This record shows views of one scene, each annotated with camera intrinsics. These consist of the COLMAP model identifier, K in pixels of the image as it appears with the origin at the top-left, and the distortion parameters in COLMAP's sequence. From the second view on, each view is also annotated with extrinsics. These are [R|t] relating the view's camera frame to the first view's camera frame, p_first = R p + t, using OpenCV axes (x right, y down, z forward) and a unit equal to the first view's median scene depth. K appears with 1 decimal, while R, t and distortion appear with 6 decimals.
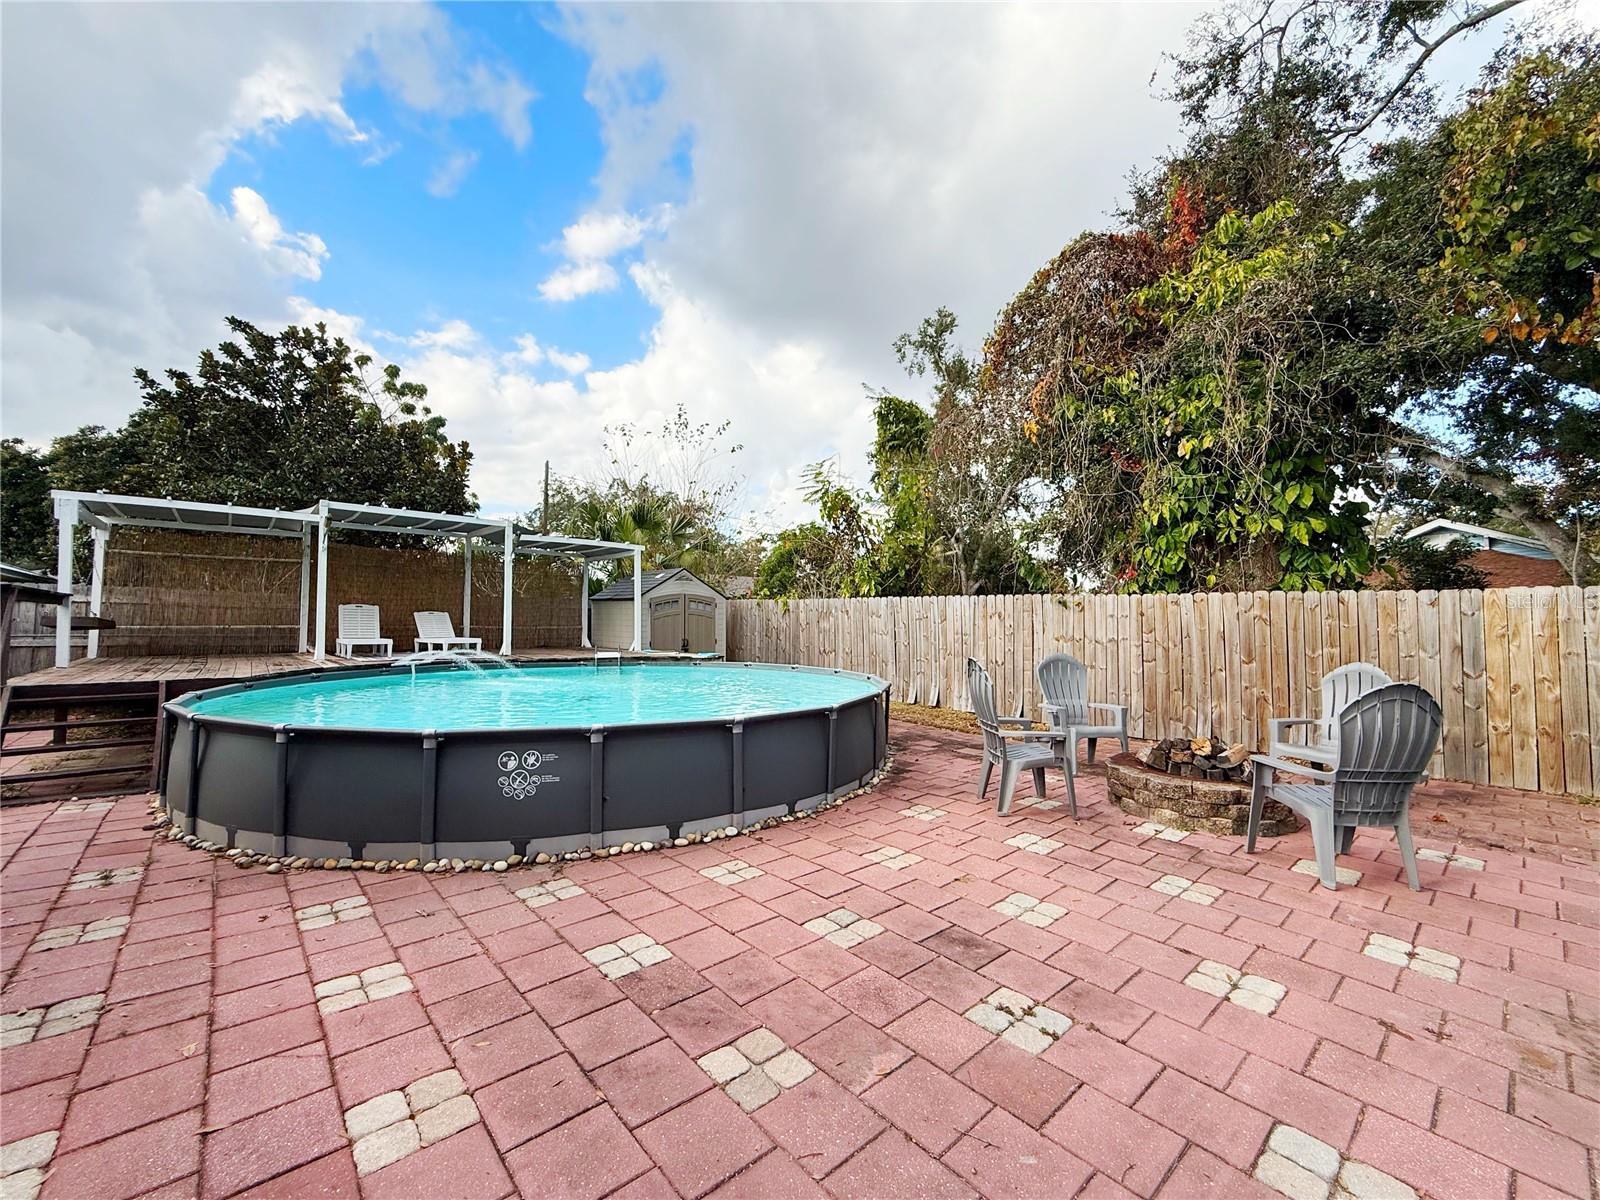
lens RADIAL K [[637.7, 0, 795.5], [0, 637.7, 600.6], [0, 0, 1]] dist [-0.000663, -0.000013]
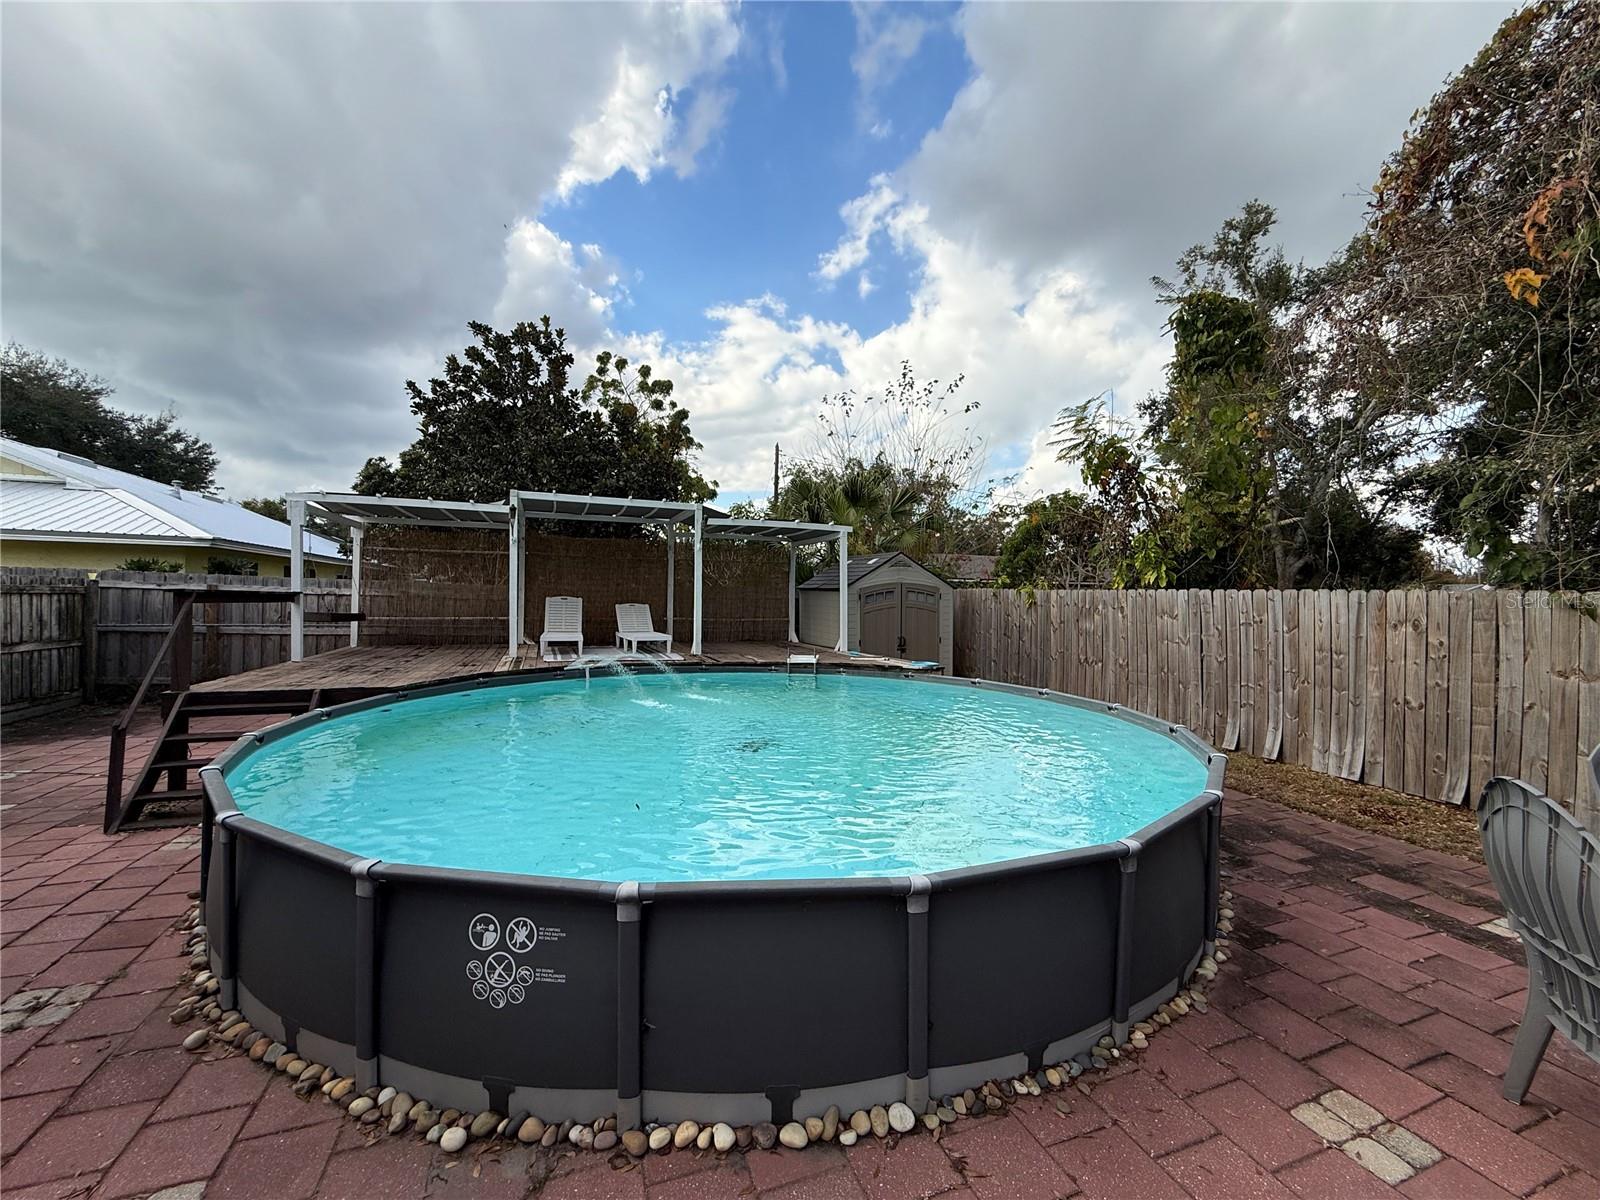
lens RADIAL K [[637.7, 0, 795.5], [0, 637.7, 600.6], [0, 0, 1]] dist [-0.000663, -0.000013]
pose [[0.931834, 0.008488, -0.362784, -0.001360], [0.003594, 0.999461, 0.032617, -0.016256], [0.362866, -0.031698, 0.931302, 0.192028]]
